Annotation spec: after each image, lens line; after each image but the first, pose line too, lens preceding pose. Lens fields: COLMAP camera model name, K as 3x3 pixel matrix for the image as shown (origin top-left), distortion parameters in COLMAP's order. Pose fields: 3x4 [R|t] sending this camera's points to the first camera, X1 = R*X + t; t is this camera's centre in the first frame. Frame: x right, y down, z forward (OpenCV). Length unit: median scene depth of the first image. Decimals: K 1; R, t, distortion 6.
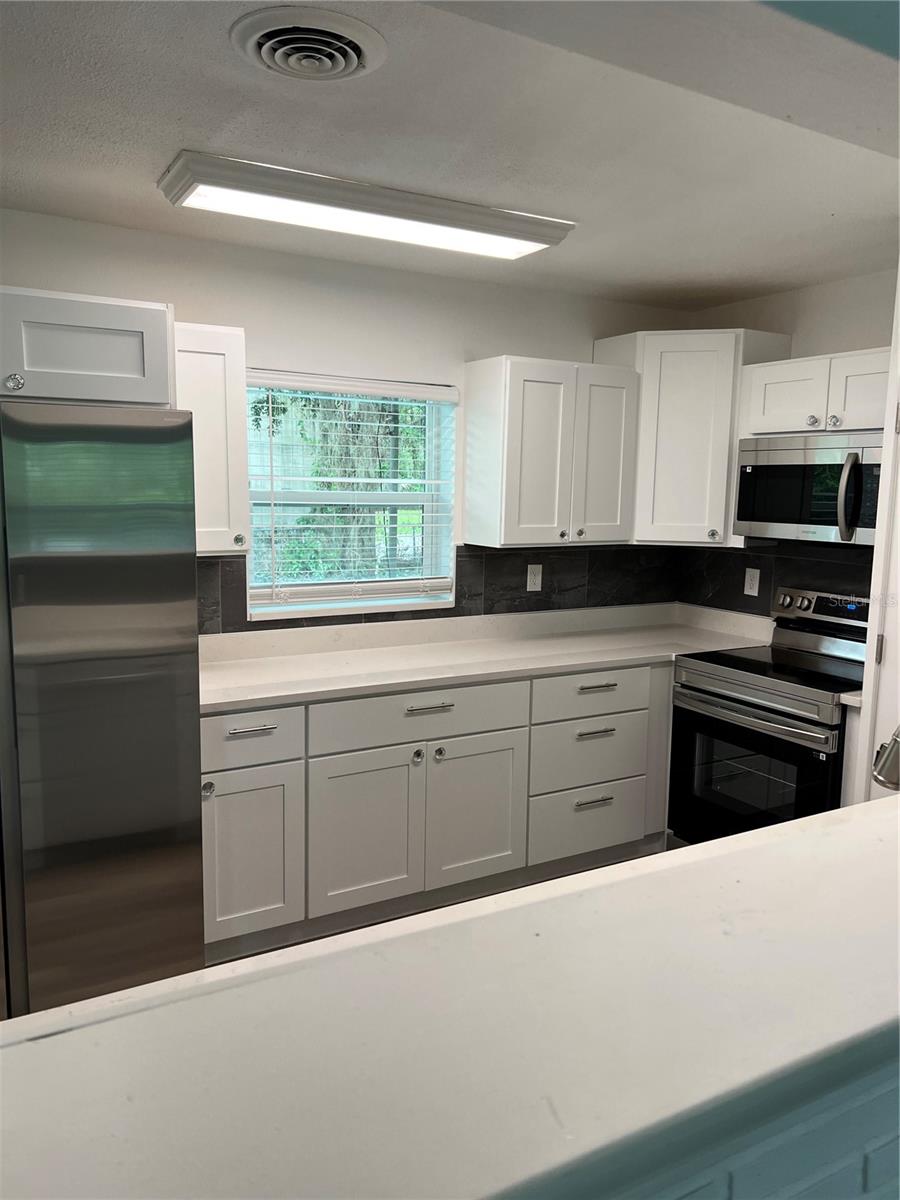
lens RADIAL K [[908.4, 0, 446.2], [0, 908.4, 606.8], [0, 0, 1]] dist [0.084391, -0.093428]
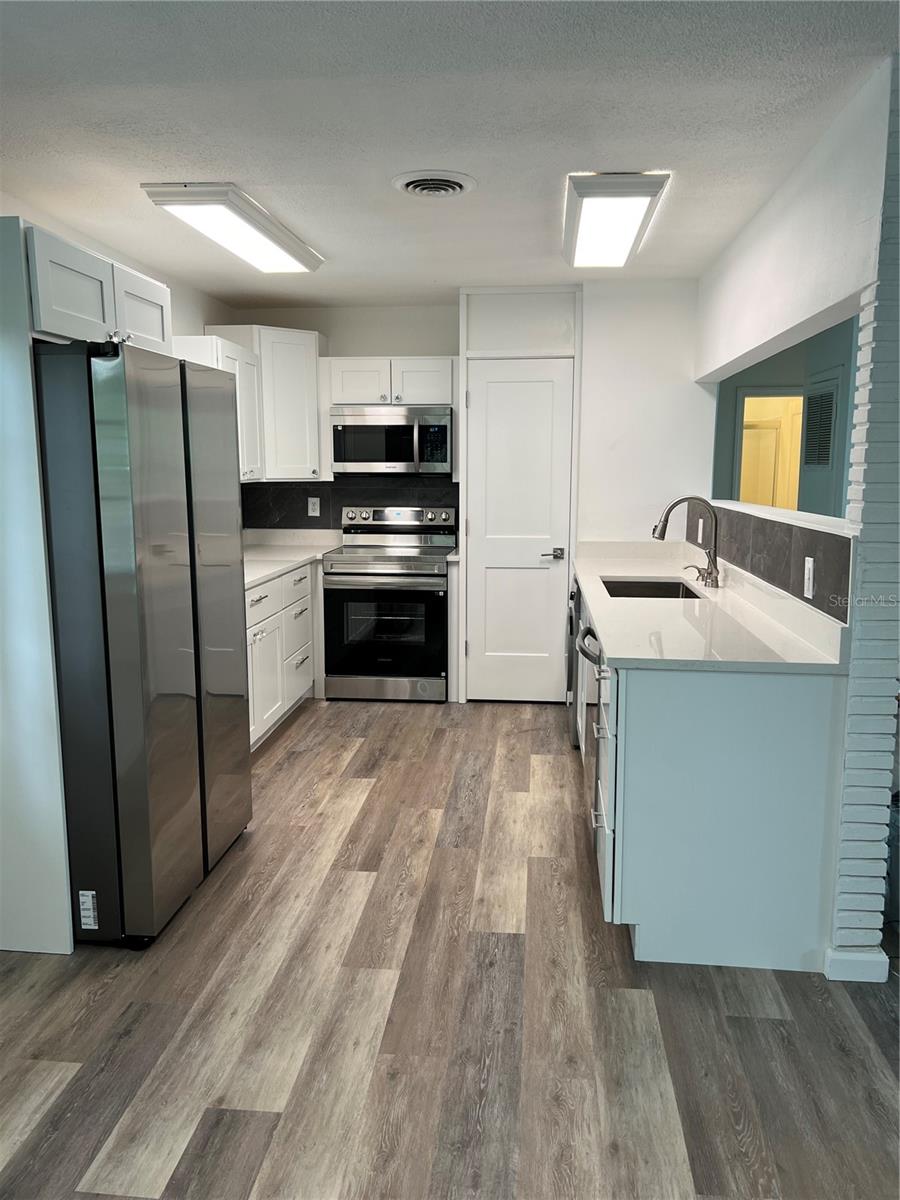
lens RADIAL K [[907.1, 0, 450.0], [0, 907.1, 600.0], [0, 0, 1]] dist [0.110069, -0.001859]
pose [[0.583644, -0.137652, 0.800257, -0.831638], [0.121099, 0.989261, 0.081843, 0.031639], [-0.802929, 0.049143, 0.594045, -0.031998]]
